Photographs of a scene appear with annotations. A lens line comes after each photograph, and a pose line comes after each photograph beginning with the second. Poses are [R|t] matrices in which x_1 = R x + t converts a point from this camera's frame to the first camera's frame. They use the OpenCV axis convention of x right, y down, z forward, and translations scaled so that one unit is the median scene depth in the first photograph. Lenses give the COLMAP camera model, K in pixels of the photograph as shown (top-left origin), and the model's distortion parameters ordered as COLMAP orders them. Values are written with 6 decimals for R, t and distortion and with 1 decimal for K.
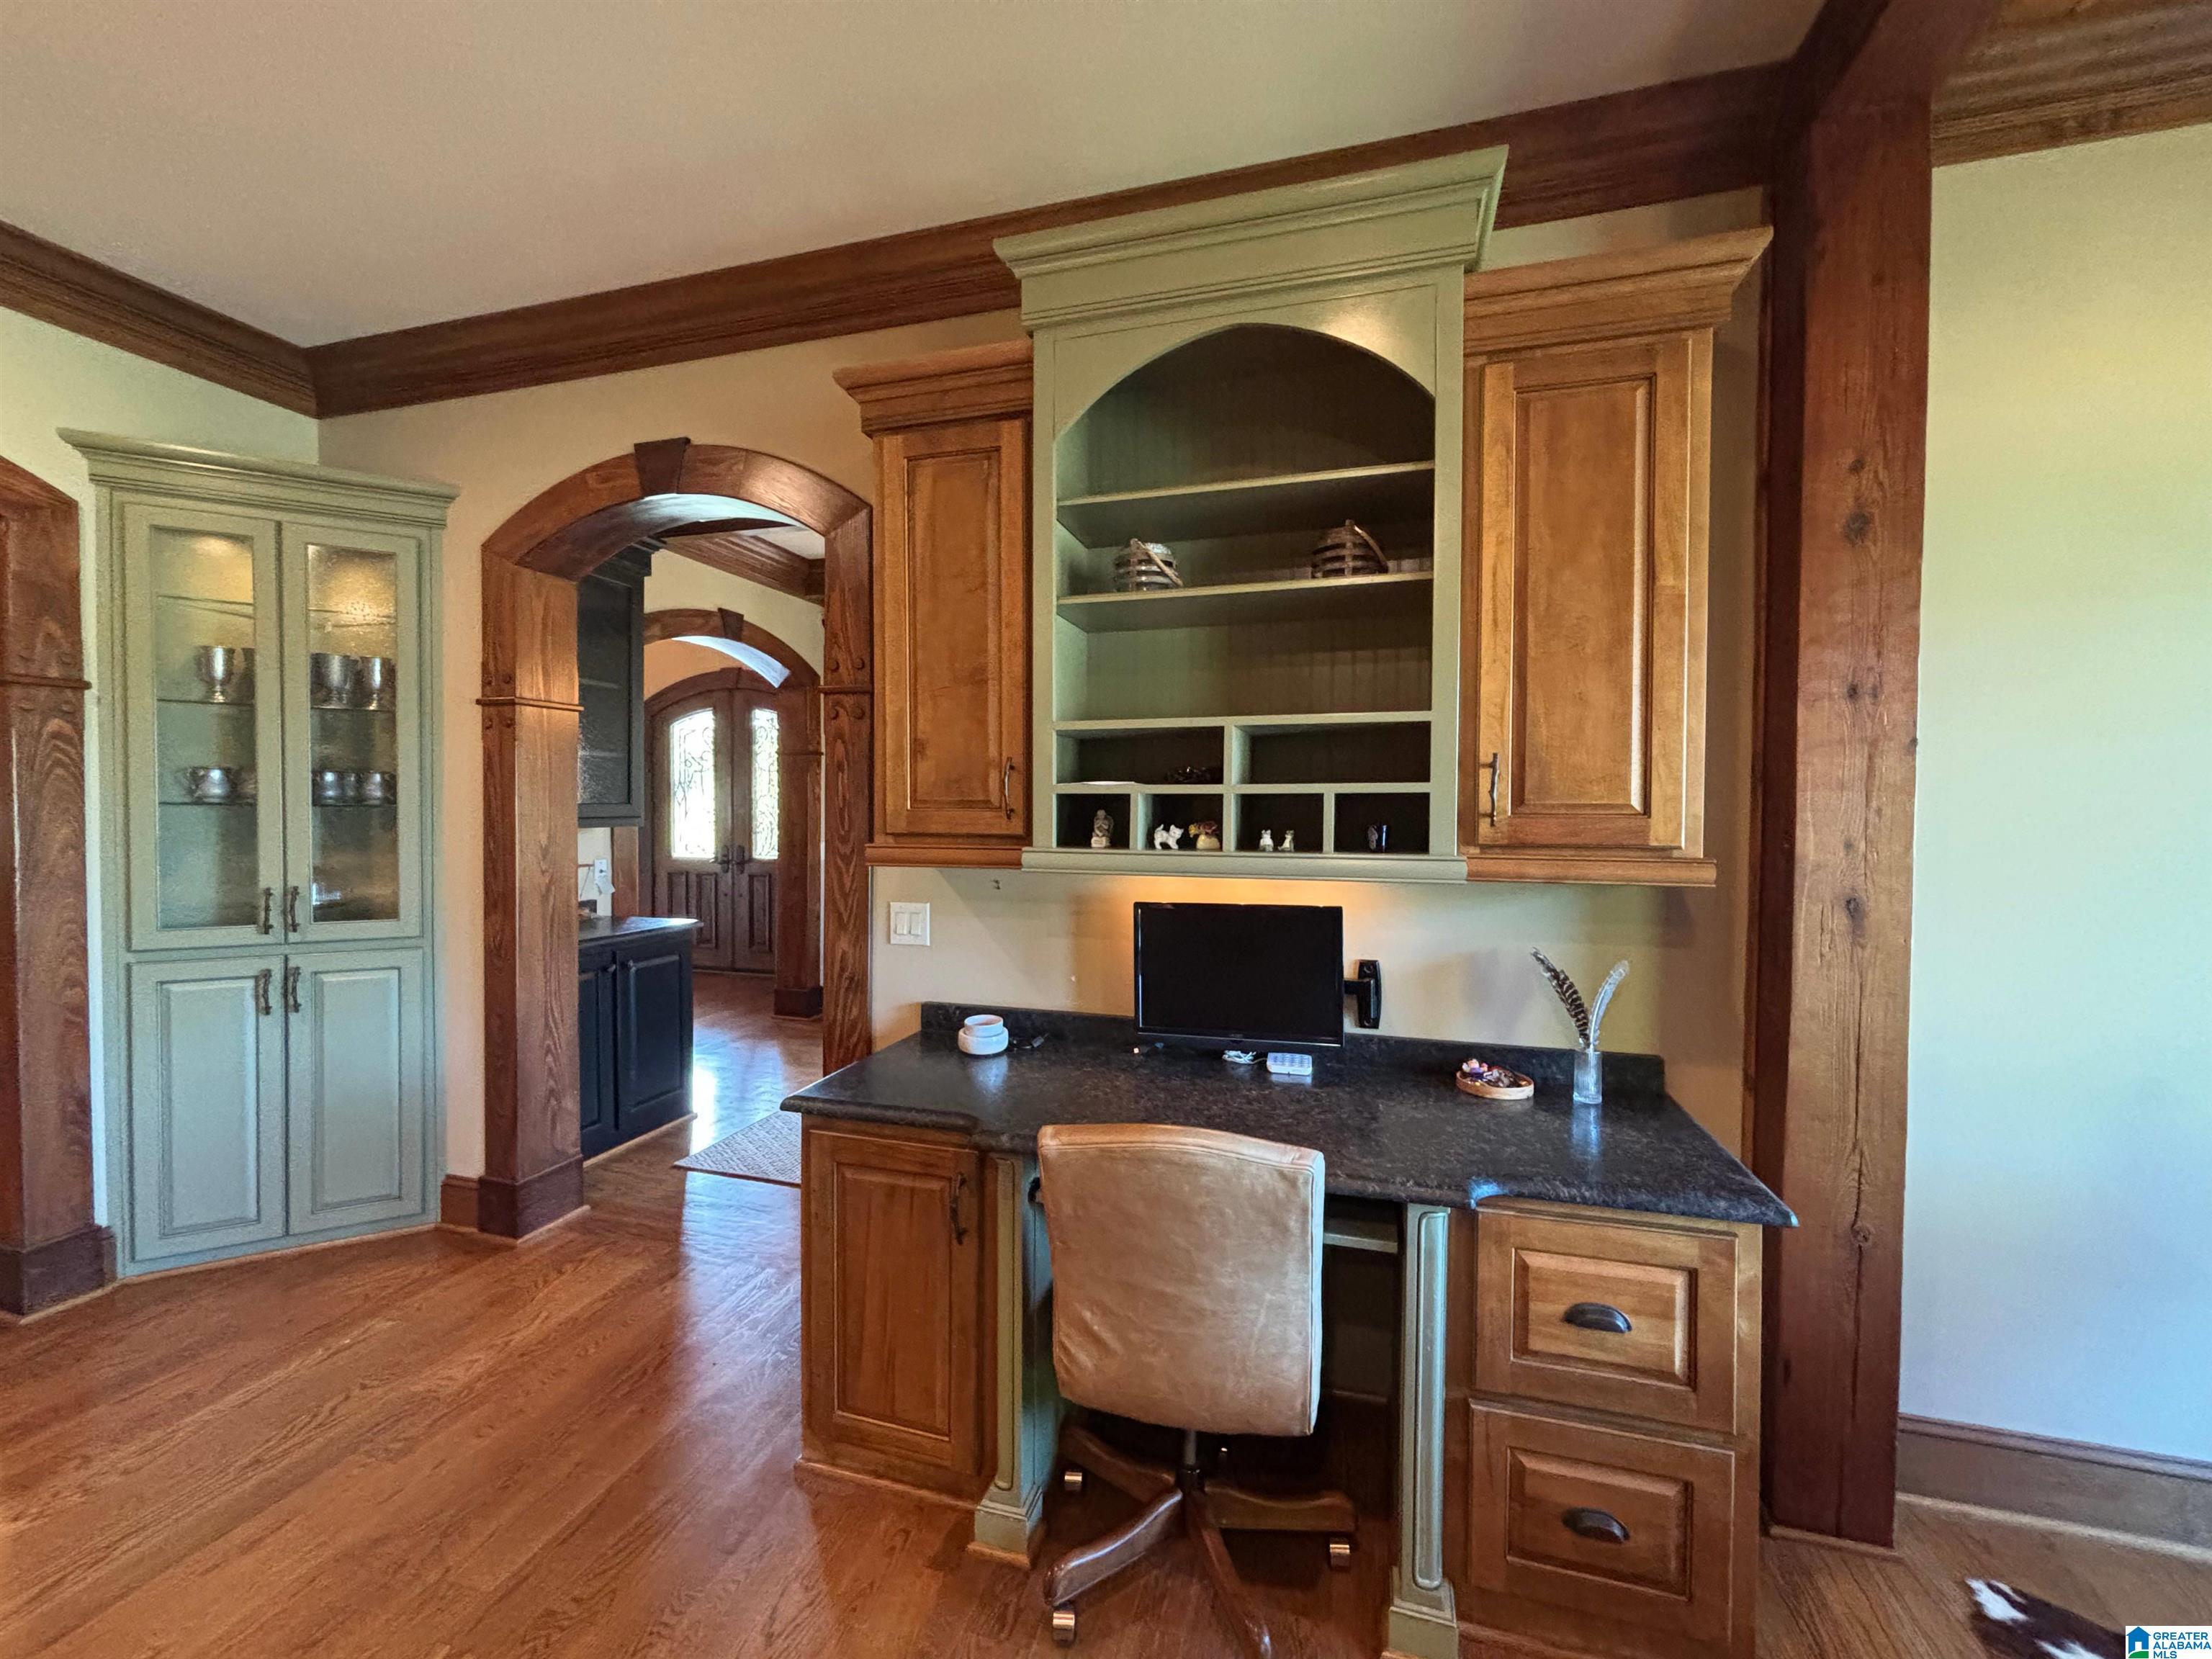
lens RADIAL K [[902.9, 0, 1104.1], [0, 902.9, 821.5], [0, 0, 1]] dist [0.003425, -0.000994]
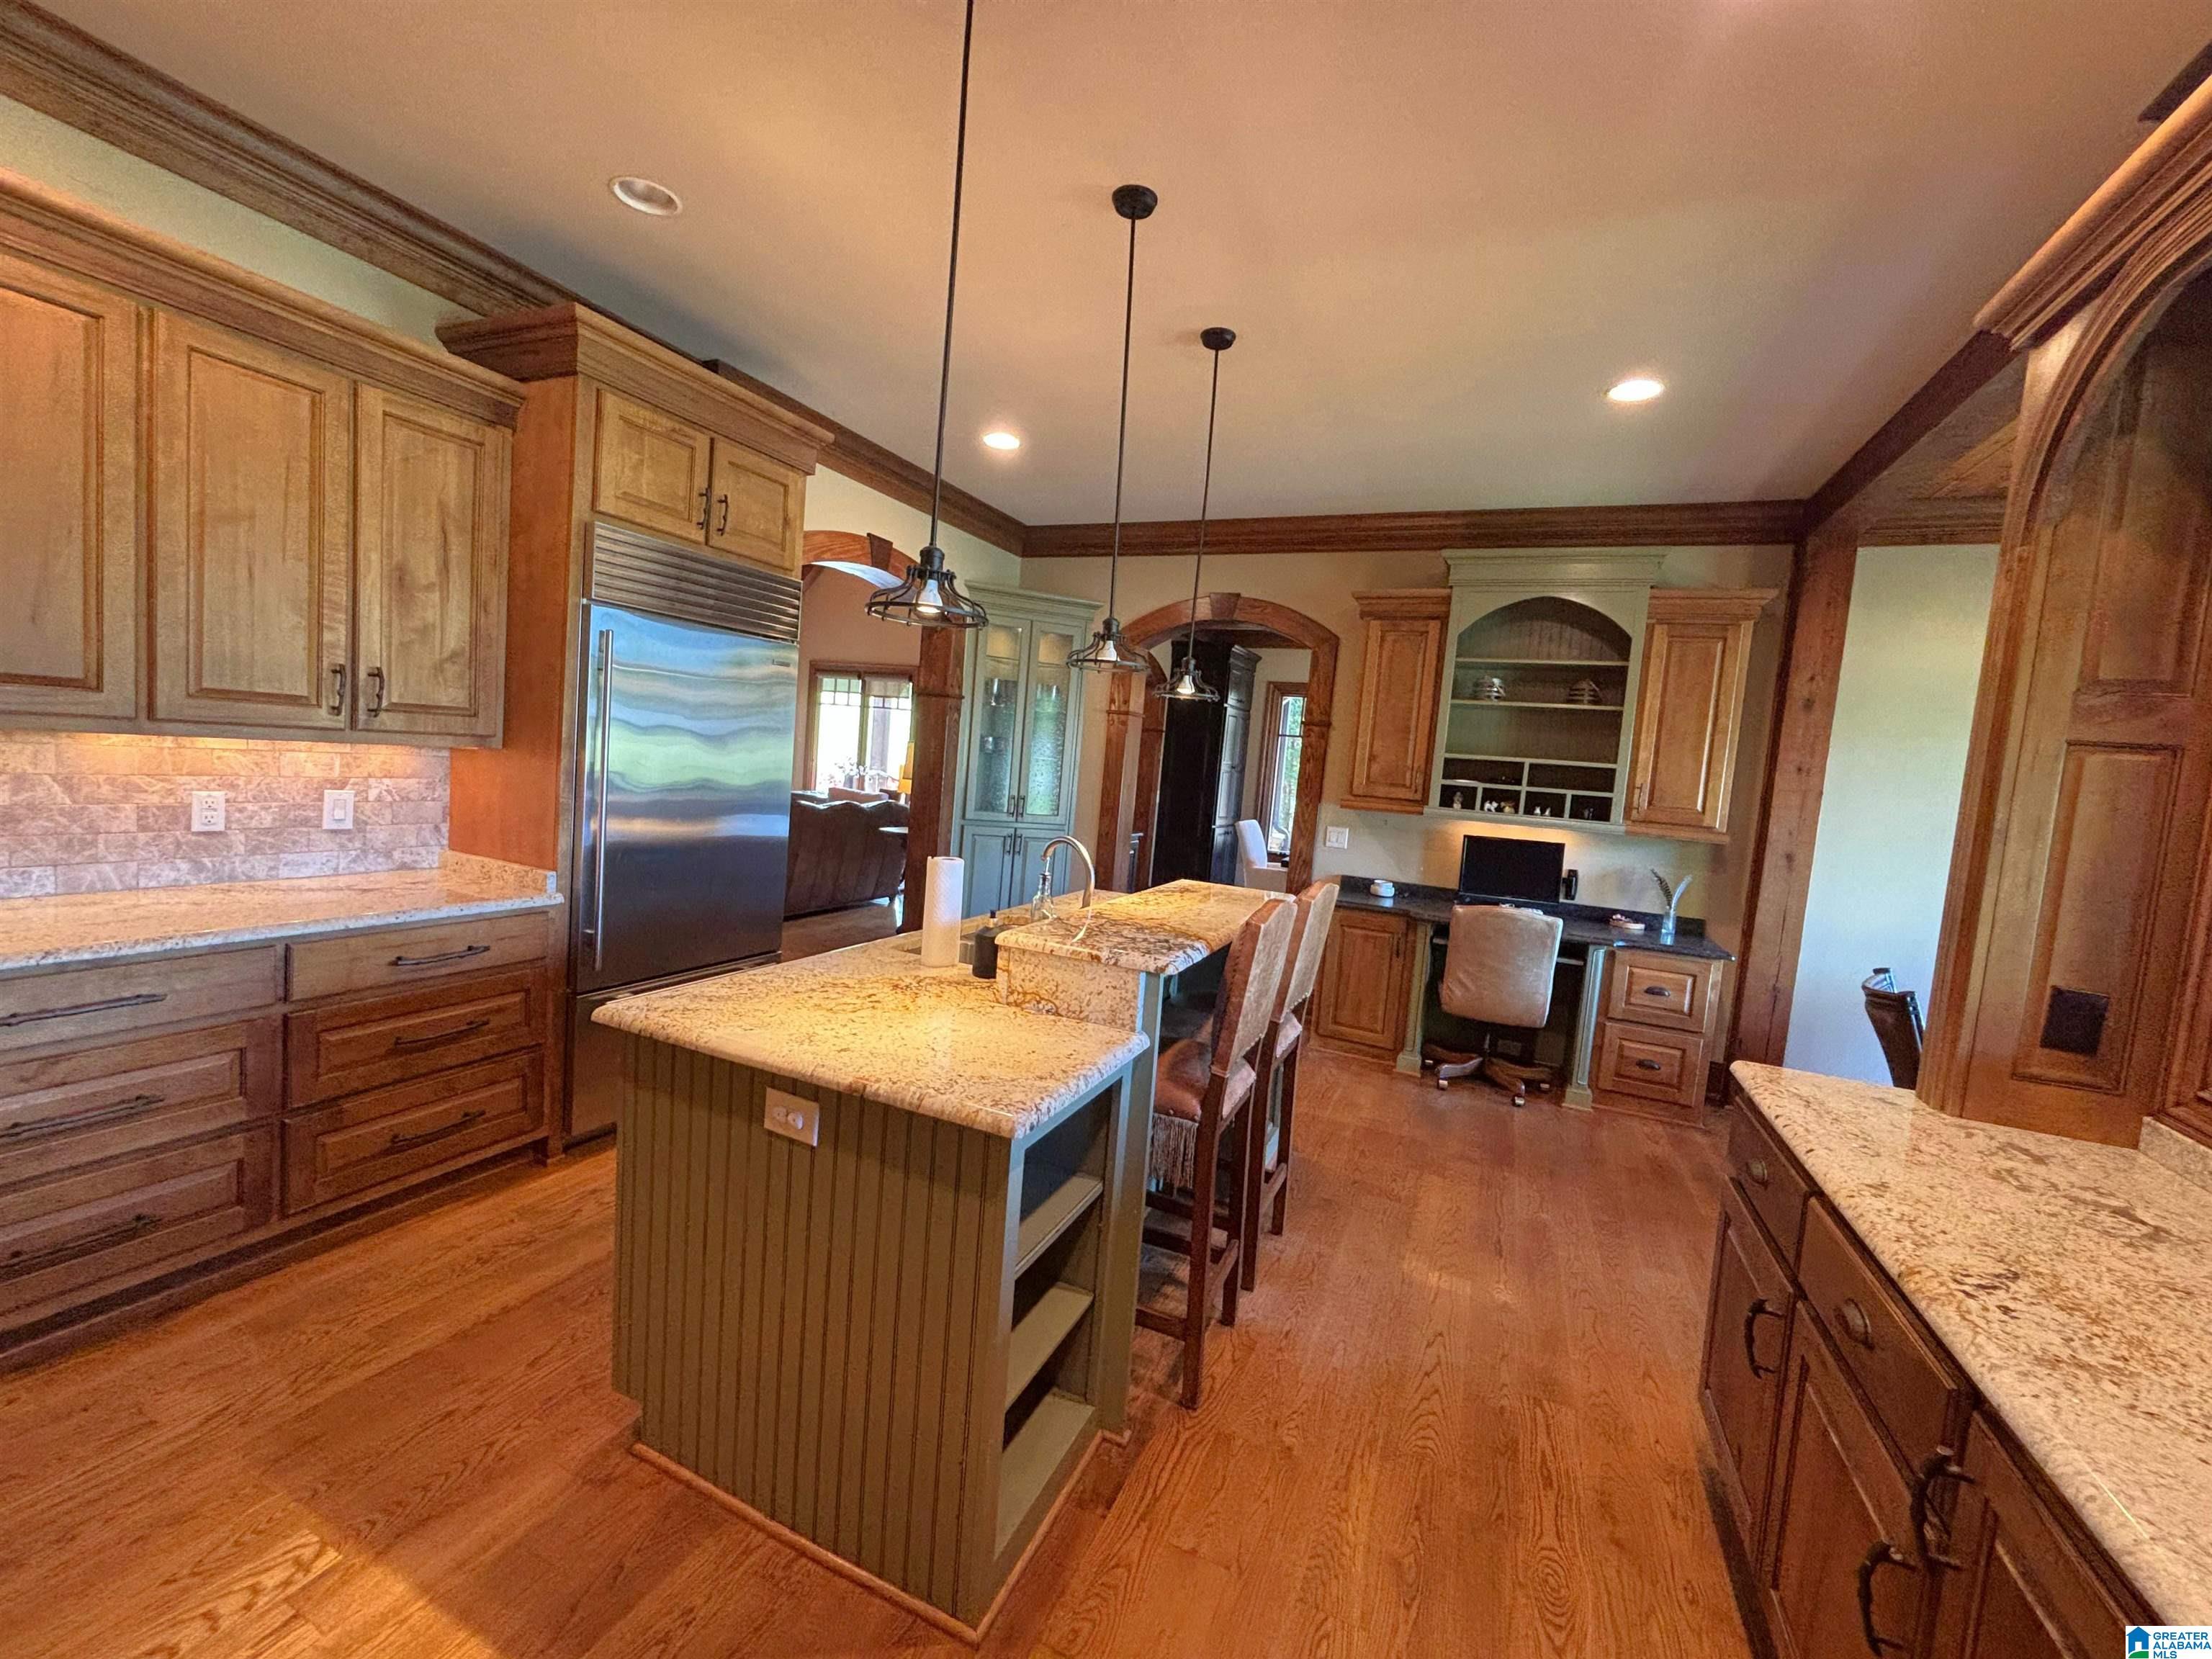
lens RADIAL K [[902.9, 0, 1107.3], [0, 902.9, 825.0], [0, 0, 1]] dist [0.003425, -0.000994]
pose [[0.988153, 0.085984, -0.127126, -0.654745], [-0.079988, 0.995462, 0.051552, 0.025713], [0.130981, -0.040773, 0.990546, -1.563720]]
